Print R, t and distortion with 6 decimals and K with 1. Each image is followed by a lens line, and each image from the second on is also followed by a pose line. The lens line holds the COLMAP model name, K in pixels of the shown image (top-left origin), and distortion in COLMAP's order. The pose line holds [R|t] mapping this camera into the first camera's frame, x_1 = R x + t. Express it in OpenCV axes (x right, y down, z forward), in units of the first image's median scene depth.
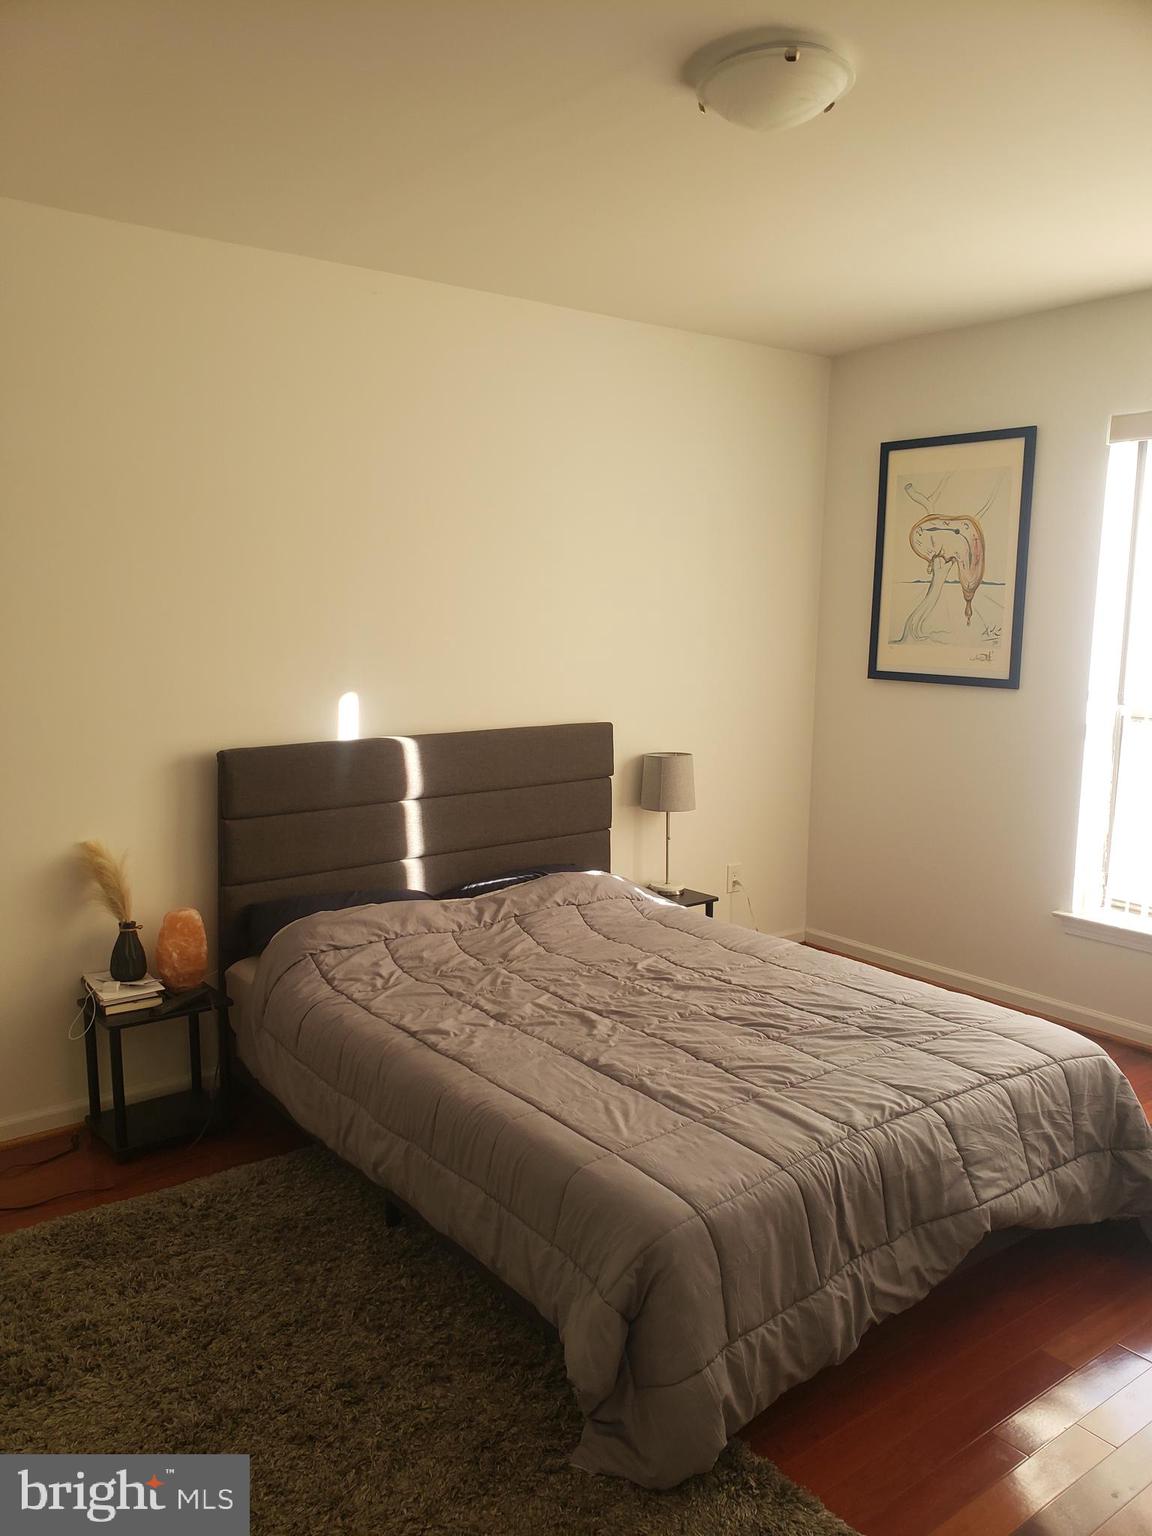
lens RADIAL K [[1188.5, 0, 575.3], [0, 1188.5, 793.6], [0, 0, 1]] dist [0.038716, -0.010026]
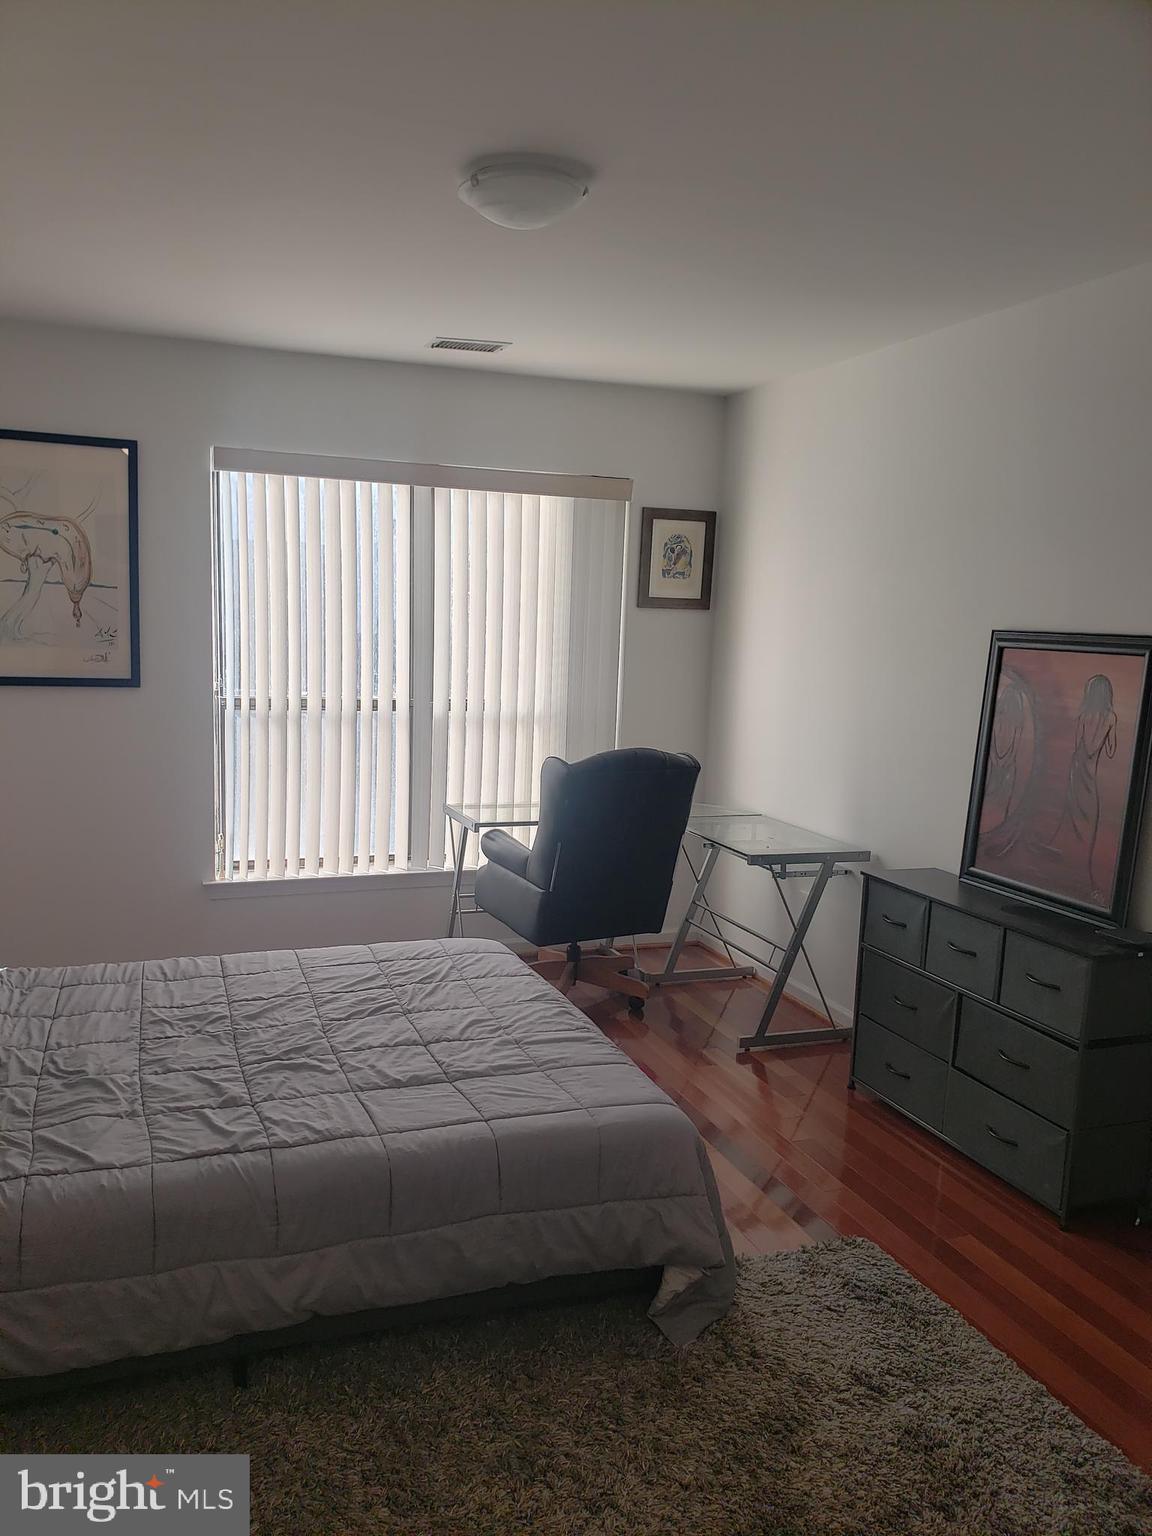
lens RADIAL K [[1168.5, 0, 552.1], [0, 1168.5, 775.0], [0, 0, 1]] dist [0.040648, -0.010610]
pose [[0.294271, -0.136491, 0.945925, -0.683197], [0.128567, 0.986406, 0.102336, -0.091917], [-0.947035, 0.091501, 0.307819, 0.445371]]
